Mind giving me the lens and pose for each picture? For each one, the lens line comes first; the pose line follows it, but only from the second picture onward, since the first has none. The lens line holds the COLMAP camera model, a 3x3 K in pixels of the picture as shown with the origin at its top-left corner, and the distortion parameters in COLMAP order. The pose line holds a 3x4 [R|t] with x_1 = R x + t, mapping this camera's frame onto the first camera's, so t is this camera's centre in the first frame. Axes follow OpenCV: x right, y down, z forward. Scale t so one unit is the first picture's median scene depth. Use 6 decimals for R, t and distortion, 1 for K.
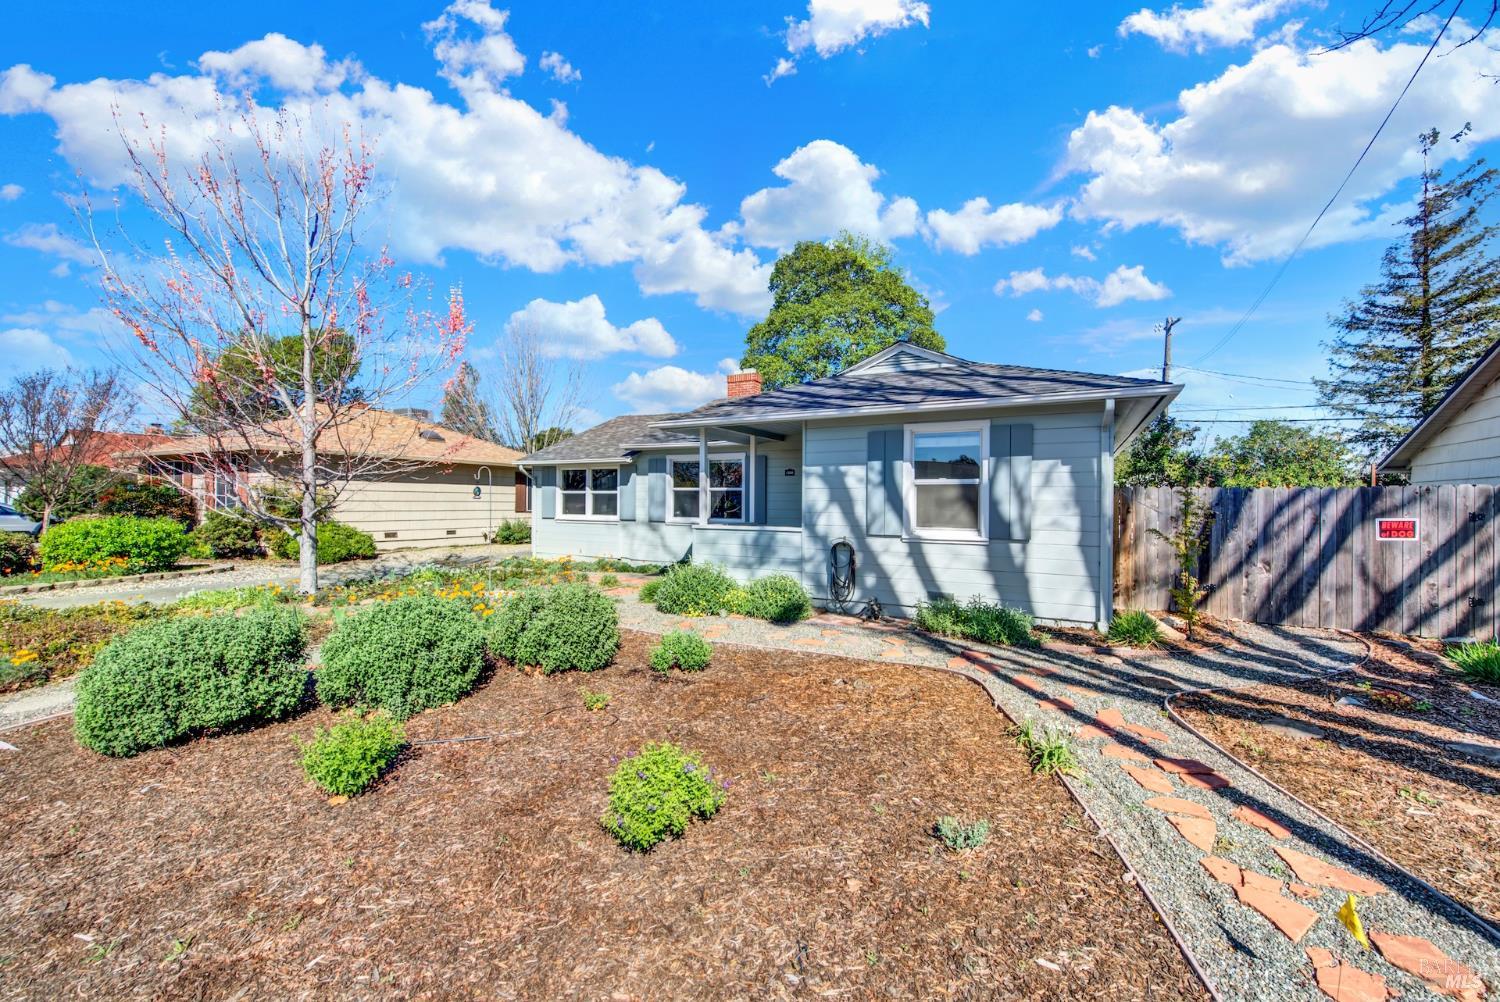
lens RADIAL K [[593.5, 0, 761.5], [0, 593.5, 503.9], [0, 0, 1]] dist [-0.000589, -0.000182]
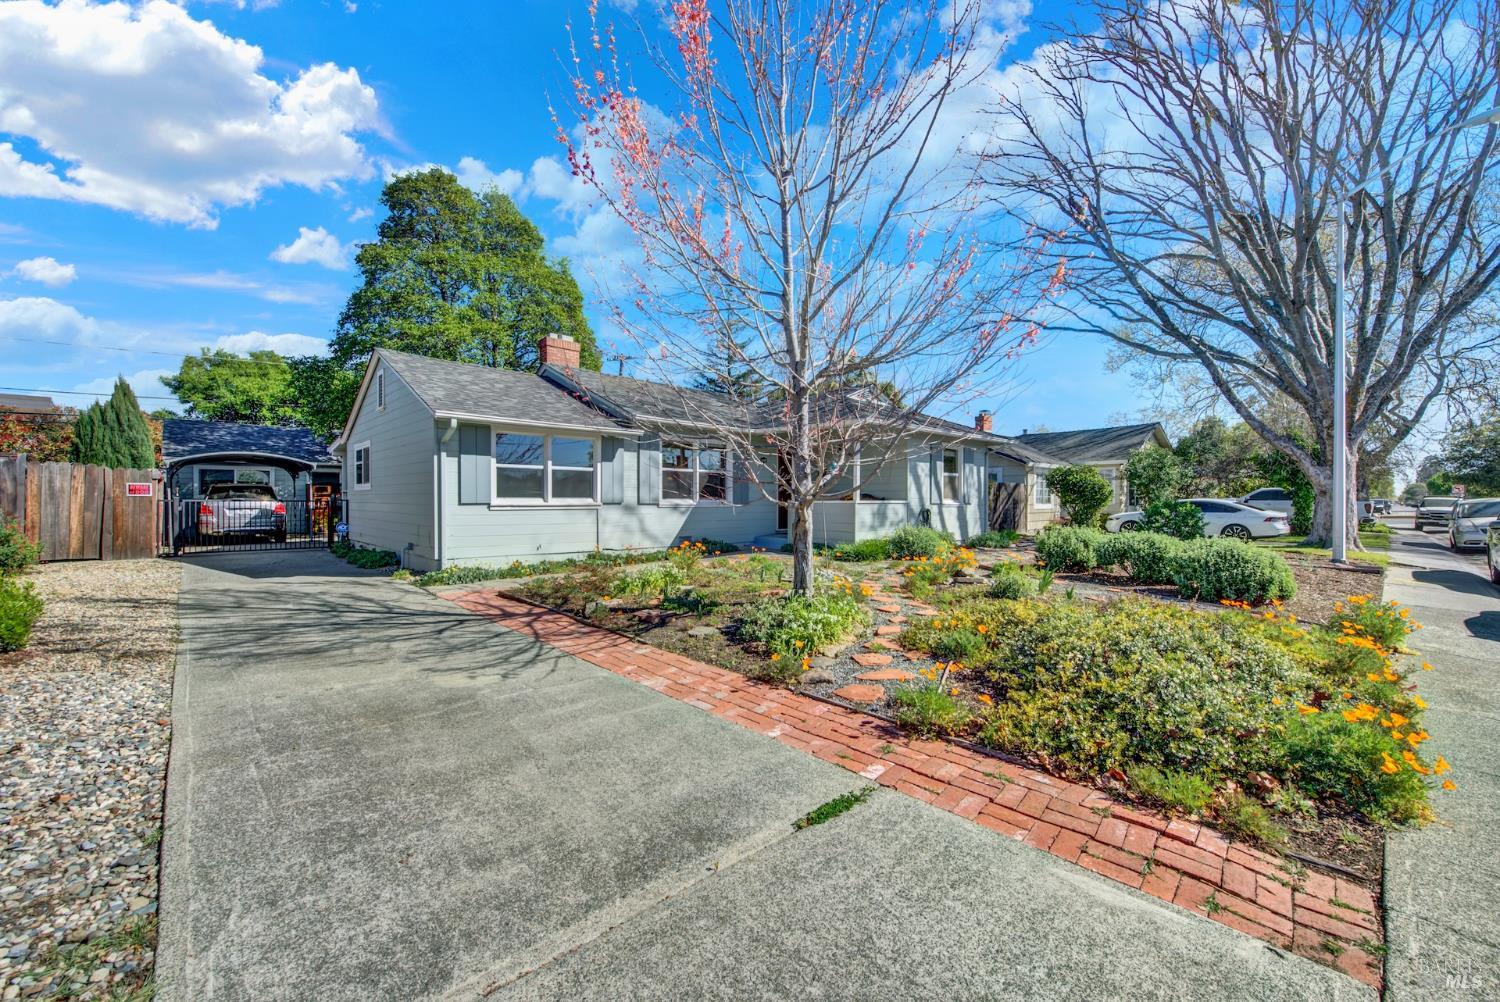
lens RADIAL K [[602.2, 0, 755.1], [0, 602.2, 502.6], [0, 0, 1]] dist [0.001073, -0.000690]
pose [[0.336286, -0.009451, 0.941712, -1.620136], [0.002923, 0.999955, 0.008992, 0.032131], [-0.941755, -0.000271, 0.336299, 0.881491]]
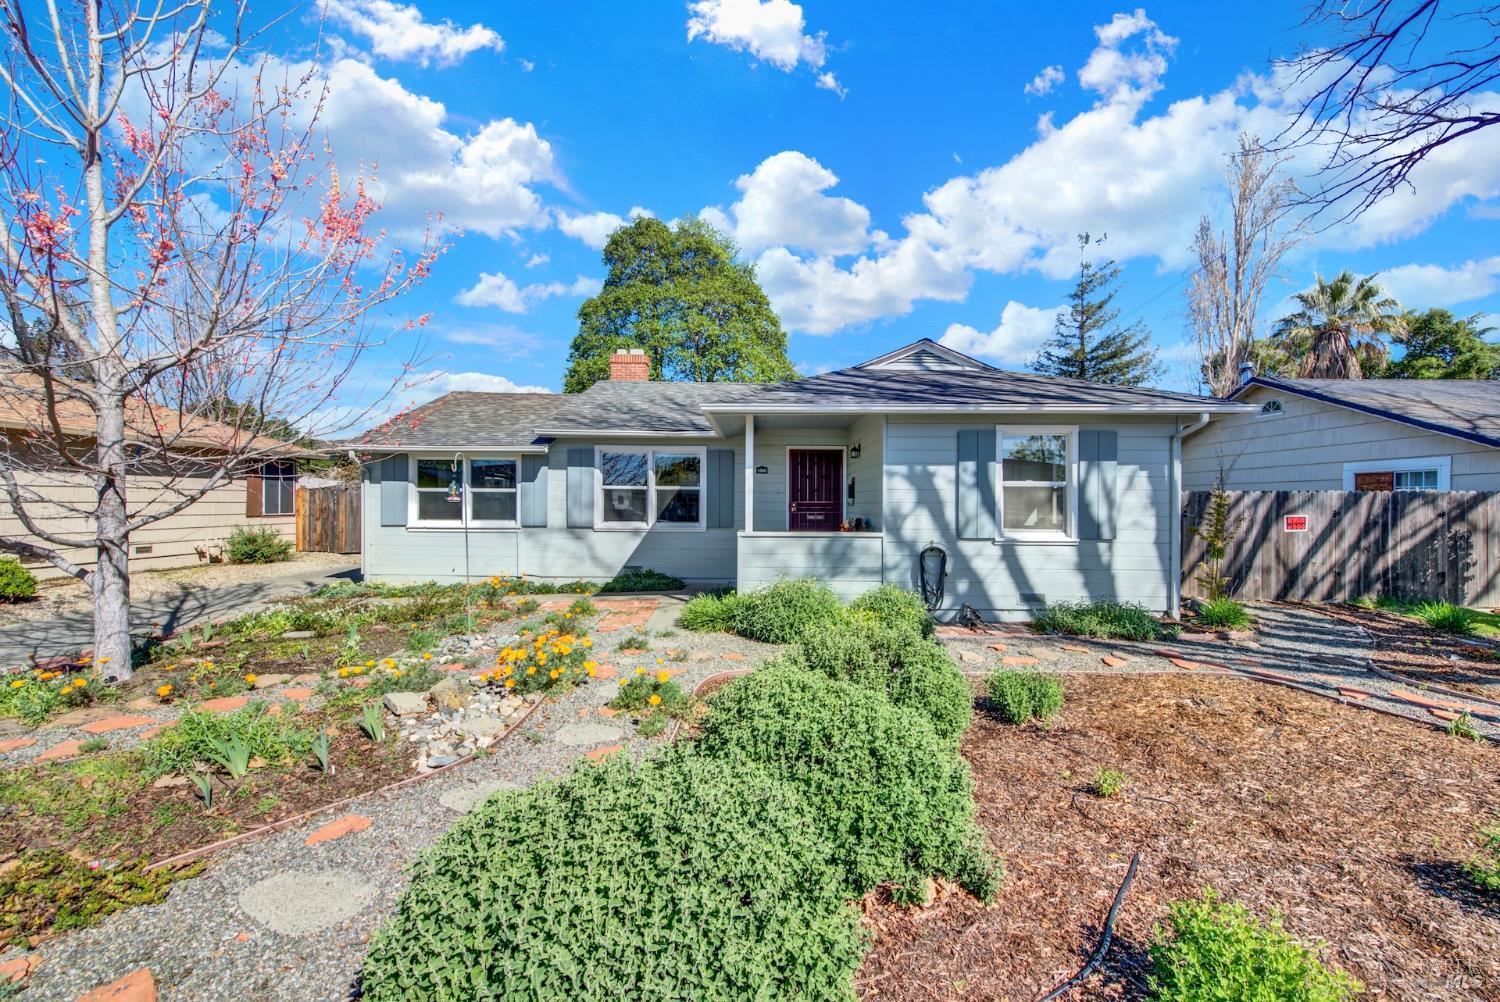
lens RADIAL K [[596.7, 0, 756.7], [0, 596.7, 498.4], [0, 0, 1]] dist [0.002136, 0.000136]
pose [[0.893333, 0.001063, 0.449393, -0.534488], [0.001906, 0.999979, -0.006154, -0.006740], [-0.449391, 0.006354, 0.893313, 0.286070]]
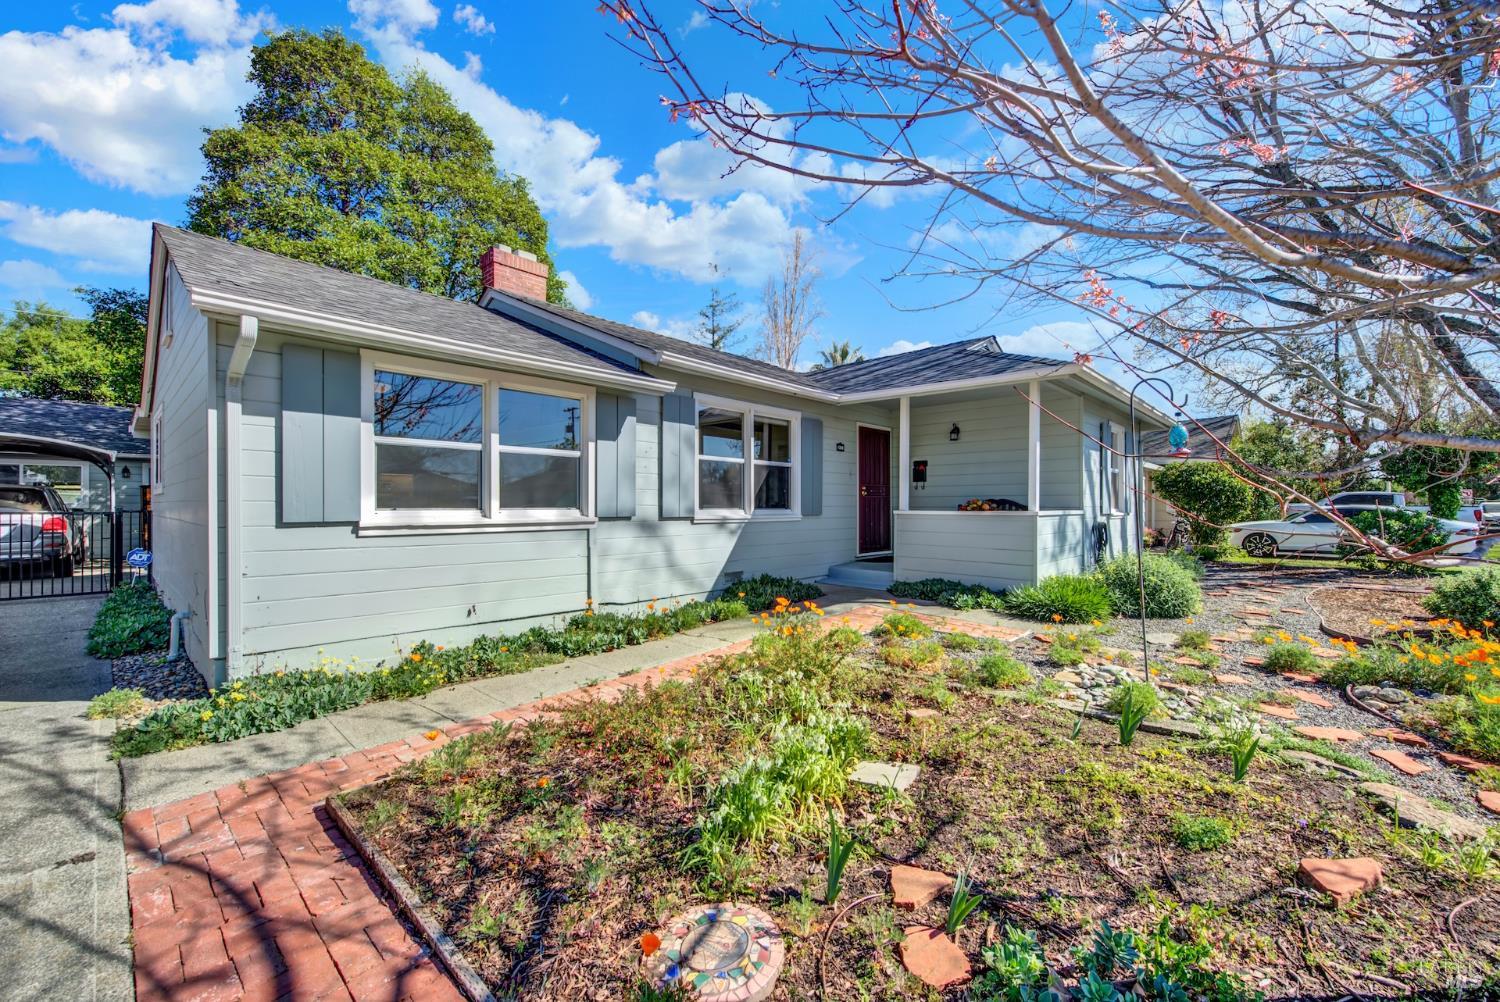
lens RADIAL K [[602.2, 0, 755.1], [0, 602.2, 502.6], [0, 0, 1]] dist [0.001073, -0.000690]
pose [[0.271284, -0.001654, 0.962498, -1.074455], [0.004380, 0.999990, 0.000483, 0.026434], [-0.962489, 0.004085, 0.271289, 1.304983]]
